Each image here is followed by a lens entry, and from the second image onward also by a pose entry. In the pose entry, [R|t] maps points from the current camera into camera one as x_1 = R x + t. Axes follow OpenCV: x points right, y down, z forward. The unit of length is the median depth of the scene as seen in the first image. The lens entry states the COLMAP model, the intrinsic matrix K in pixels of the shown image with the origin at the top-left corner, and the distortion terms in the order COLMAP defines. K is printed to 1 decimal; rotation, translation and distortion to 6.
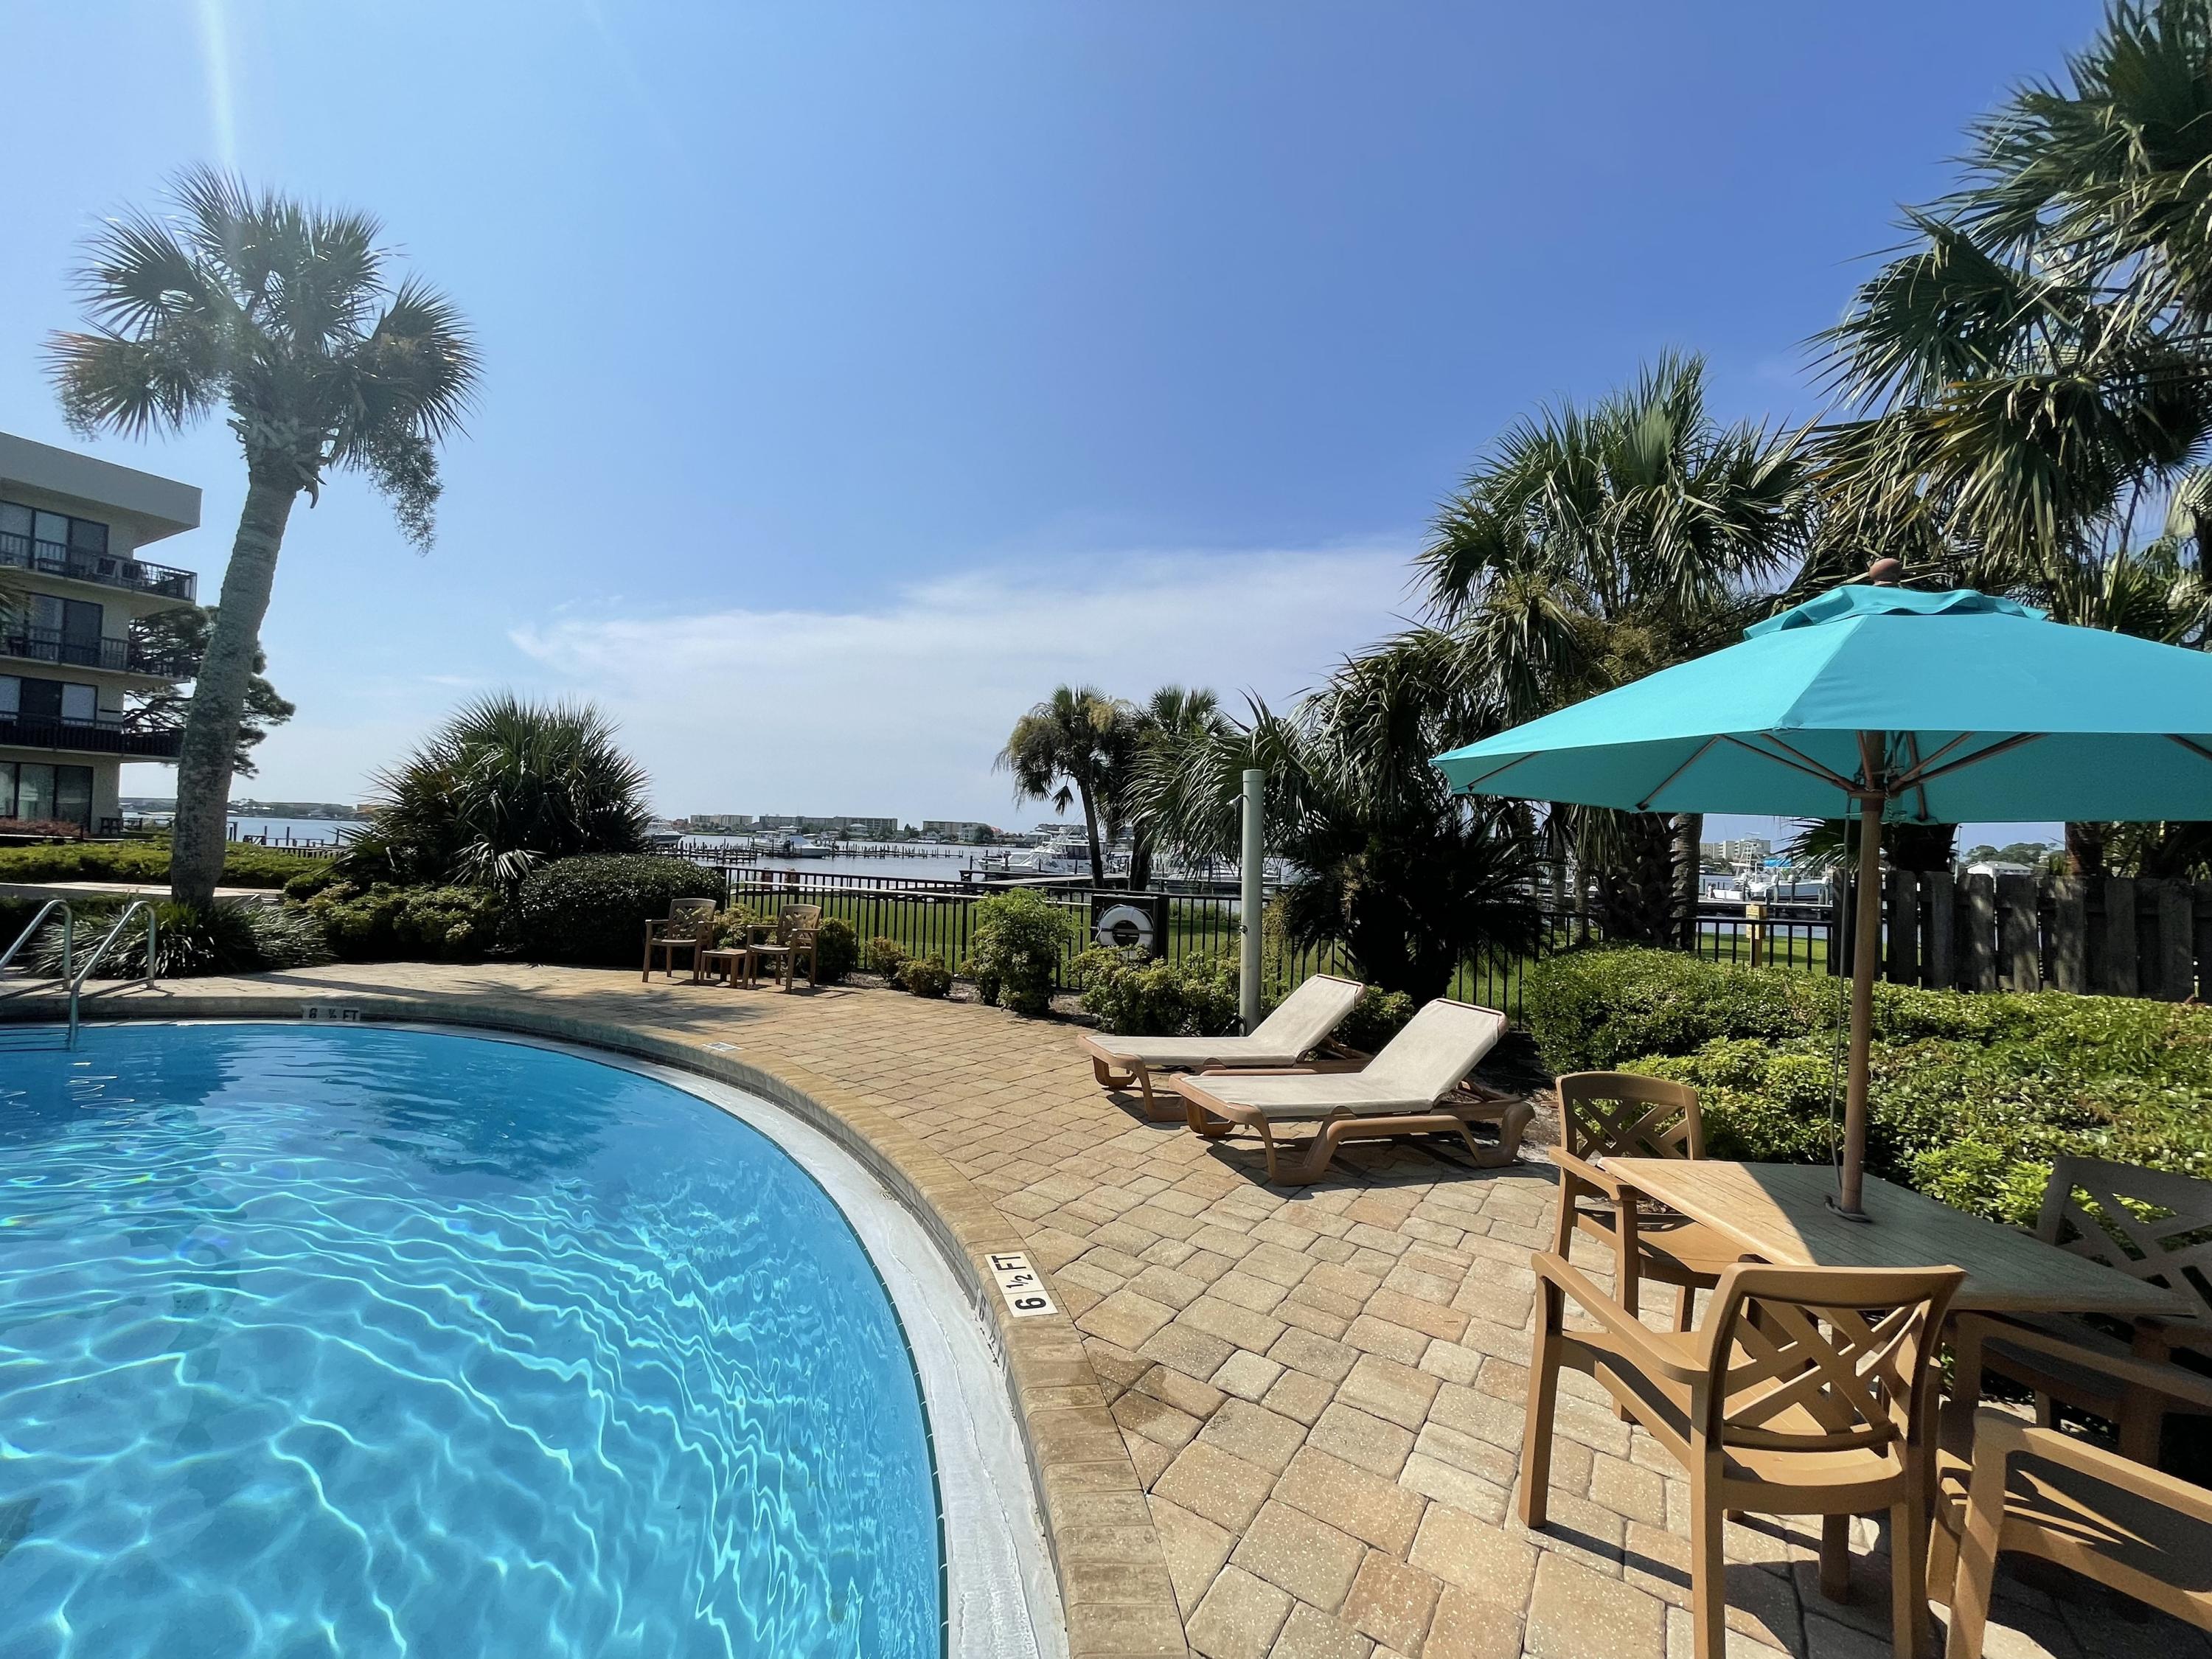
lens RADIAL K [[890.4, 0, 1091.2], [0, 890.4, 824.5], [0, 0, 1]] dist [0.001139, 0.000029]
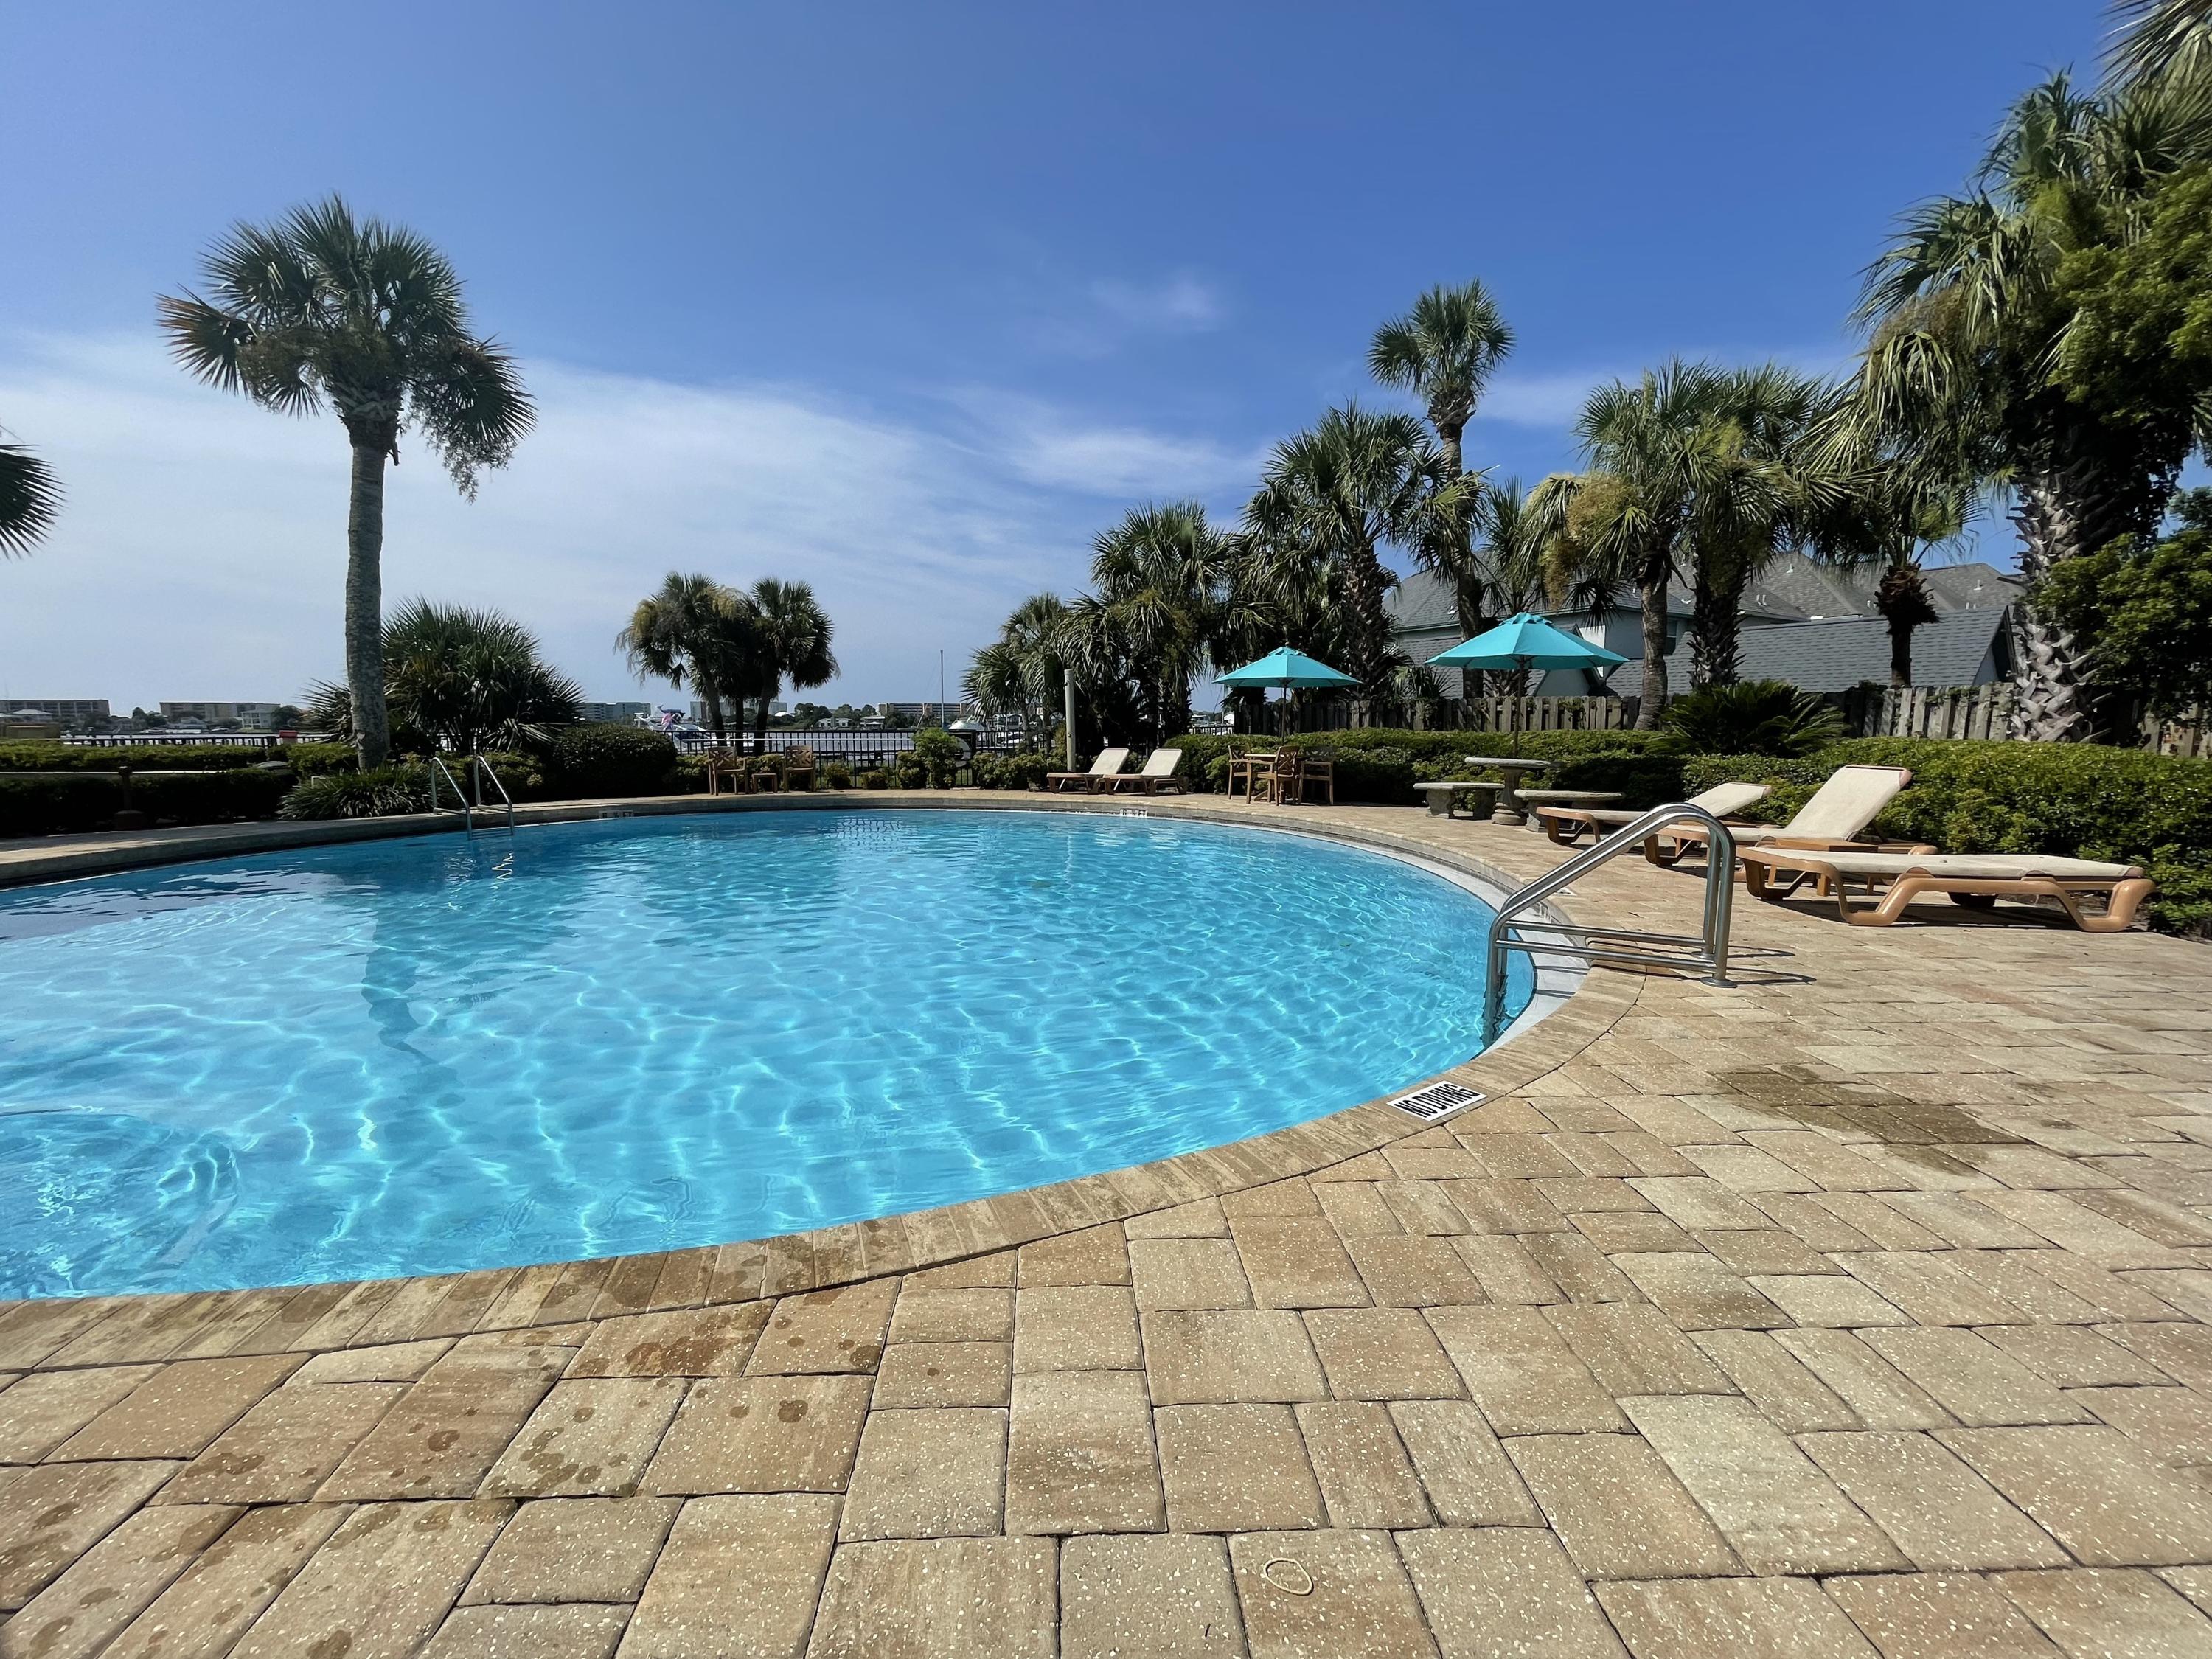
lens RADIAL K [[890.4, 0, 1091.2], [0, 890.4, 824.5], [0, 0, 1]] dist [0.001139, 0.000029]
pose [[0.808301, -0.110693, 0.578271, -0.881861], [0.023442, 0.987439, 0.156249, -0.013669], [-0.588303, -0.112740, 0.800743, -0.739455]]
